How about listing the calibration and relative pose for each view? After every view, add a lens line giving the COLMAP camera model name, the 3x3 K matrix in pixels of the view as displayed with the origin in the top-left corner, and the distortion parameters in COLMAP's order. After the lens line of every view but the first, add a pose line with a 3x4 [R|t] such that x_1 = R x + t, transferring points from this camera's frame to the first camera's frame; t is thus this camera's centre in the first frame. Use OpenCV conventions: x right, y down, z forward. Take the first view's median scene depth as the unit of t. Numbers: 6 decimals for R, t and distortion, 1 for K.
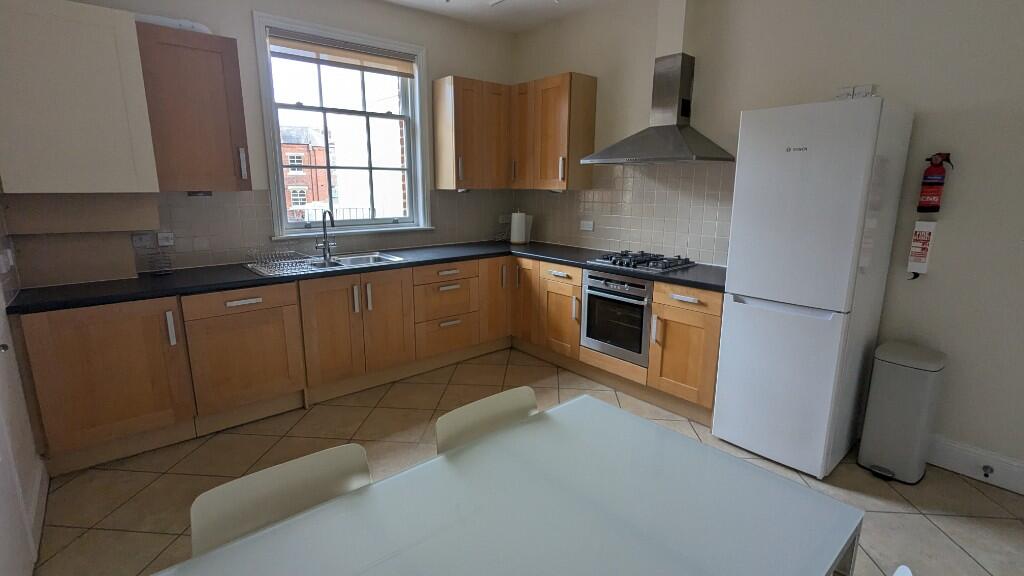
lens RADIAL K [[483.2, 0, 511.0], [0, 483.2, 285.4], [0, 0, 1]] dist [0.000484, -0.000009]
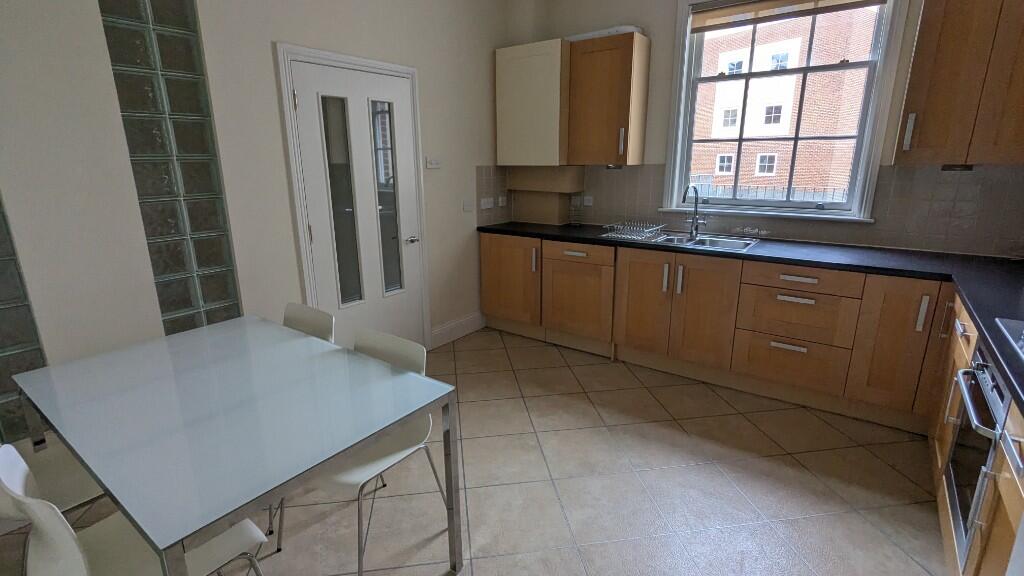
lens RADIAL K [[483.2, 0, 511.0], [0, 483.2, 285.4], [0, 0, 1]] dist [0.000484, -0.000009]
pose [[0.220952, 0.241871, -0.944817, 0.490611], [-0.194931, 0.960165, 0.200214, -0.083592], [0.955606, 0.139936, 0.259299, 0.411278]]
